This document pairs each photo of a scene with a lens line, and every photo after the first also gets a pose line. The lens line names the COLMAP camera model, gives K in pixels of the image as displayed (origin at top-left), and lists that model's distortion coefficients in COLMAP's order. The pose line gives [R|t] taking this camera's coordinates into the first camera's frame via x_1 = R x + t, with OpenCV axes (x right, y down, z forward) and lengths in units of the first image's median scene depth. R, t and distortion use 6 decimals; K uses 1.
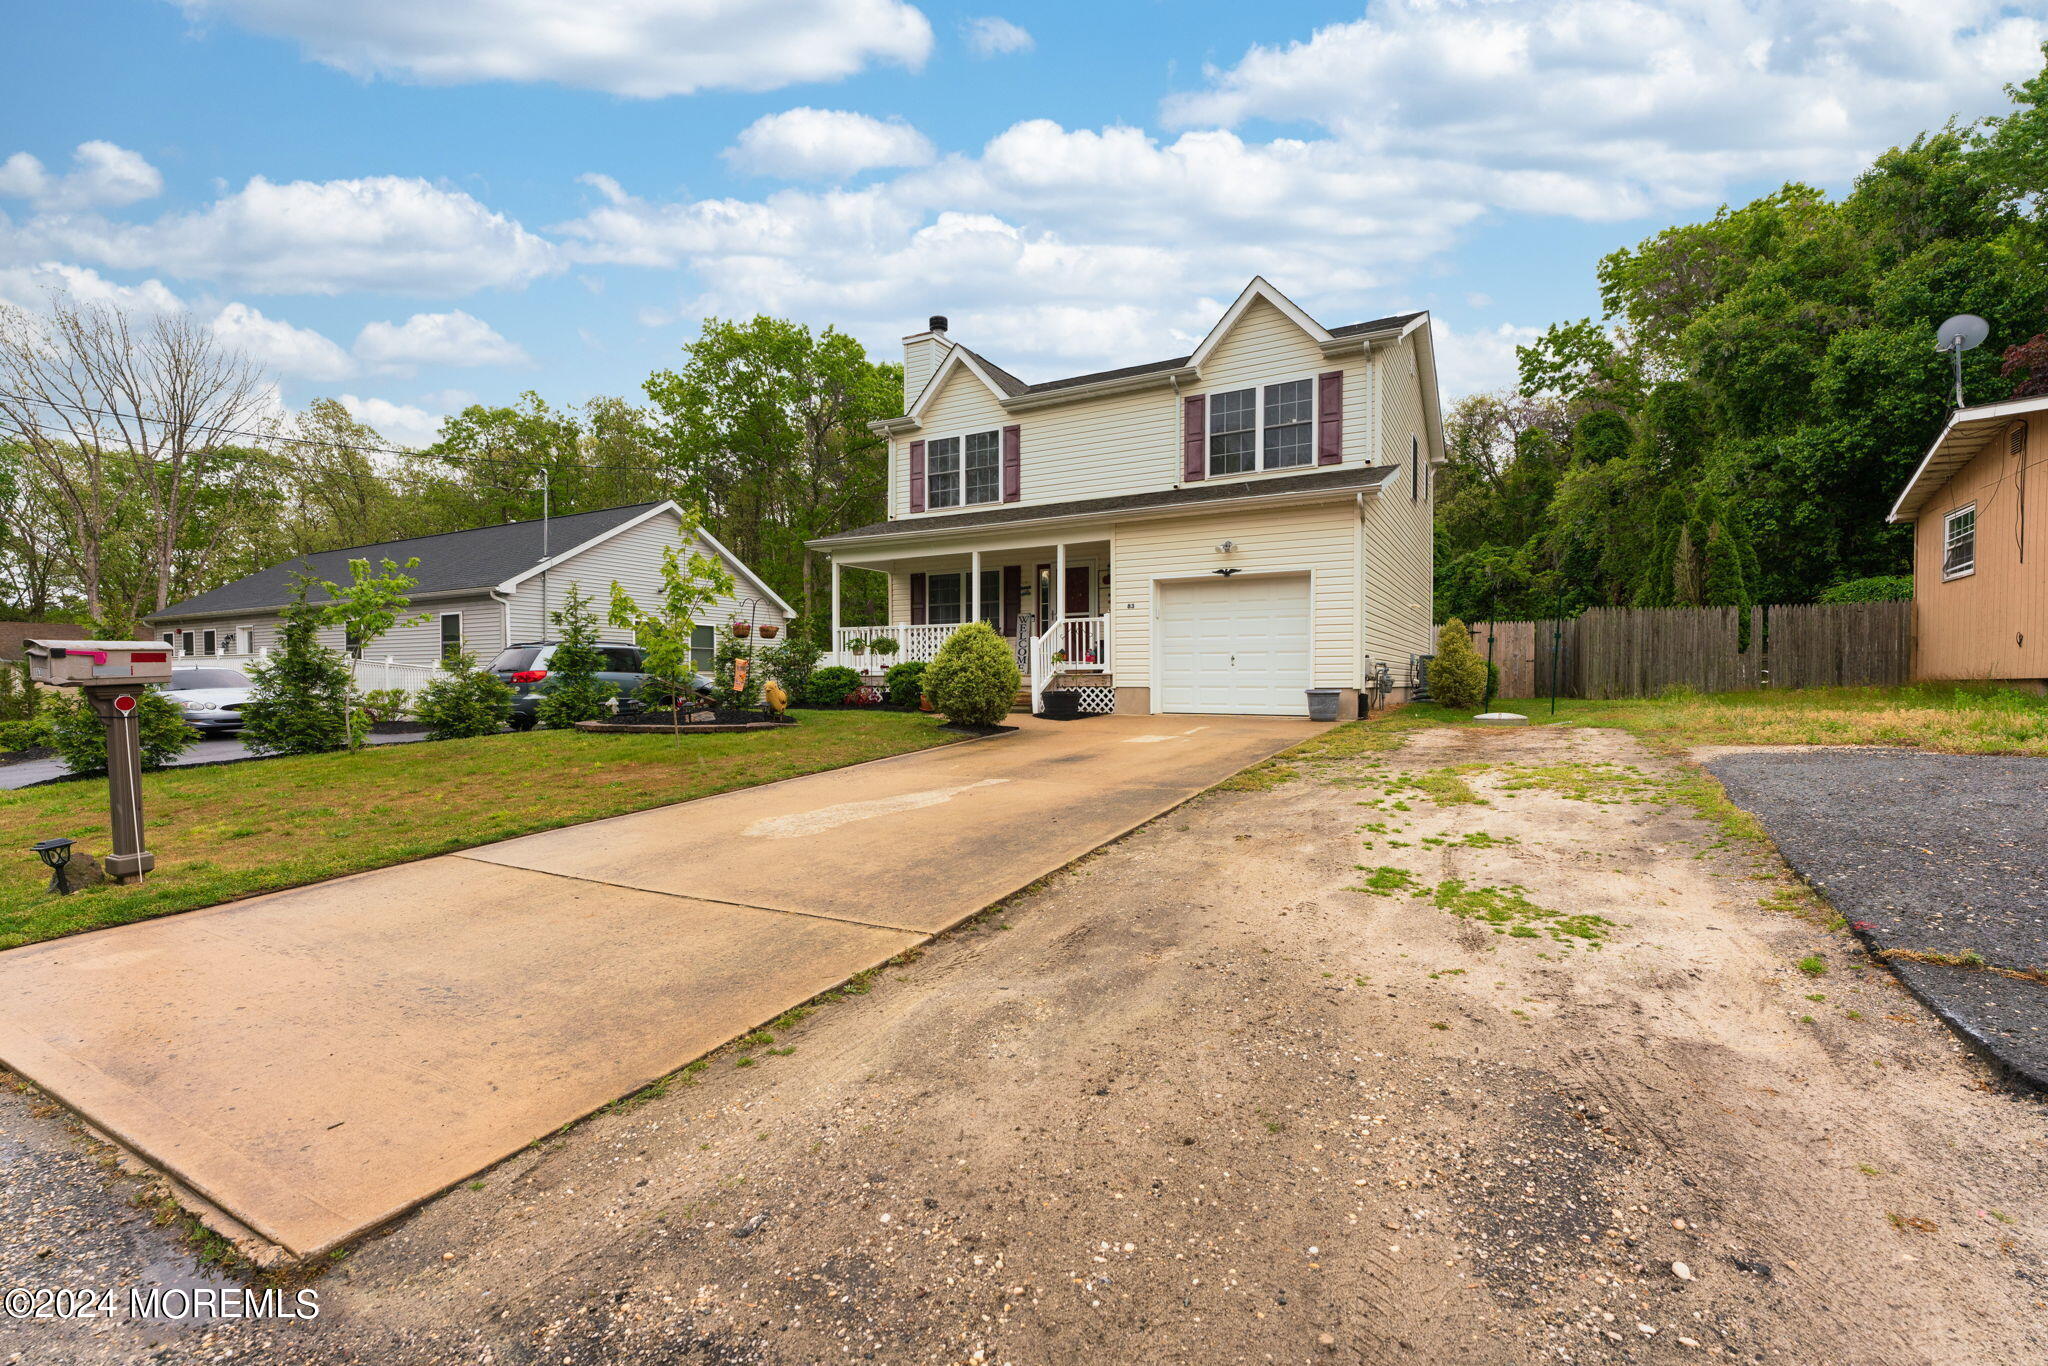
lens RADIAL K [[698.5, 0, 992.6], [0, 698.5, 617.5], [0, 0, 1]] dist [-0.000263, 0.000002]
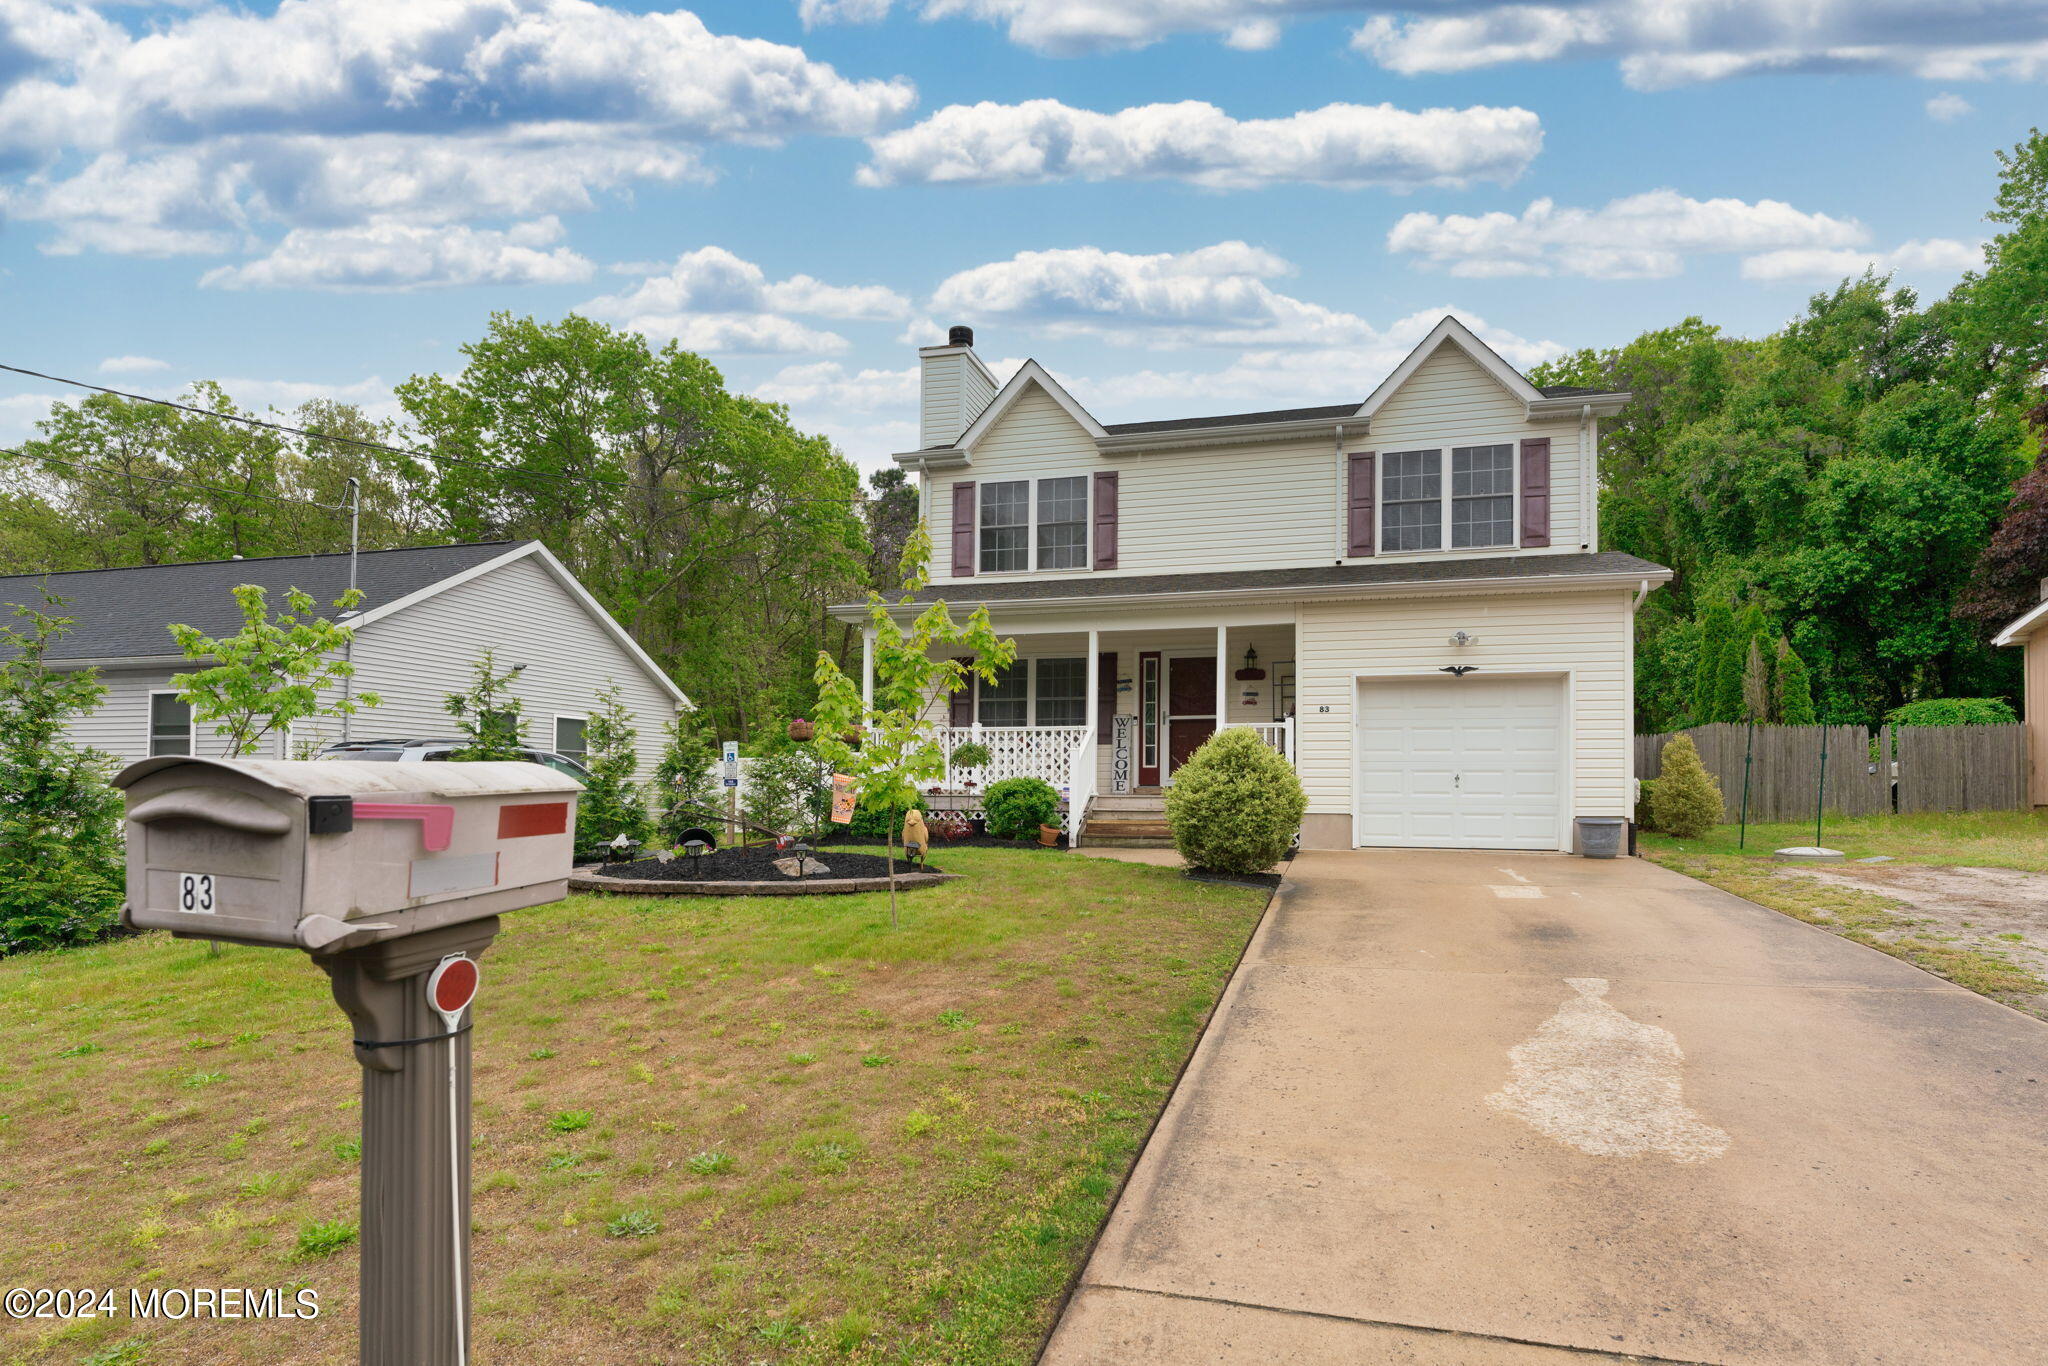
lens RADIAL K [[814.7, 0, 1027.3], [0, 814.7, 699.3], [0, 0, 1]] dist [-0.000714, 0.000014]
pose [[0.974338, 0.028616, 0.223264, -0.253863], [-0.023539, 0.999401, -0.025369, 0.002587], [-0.223856, 0.019463, 0.974428, 0.145651]]
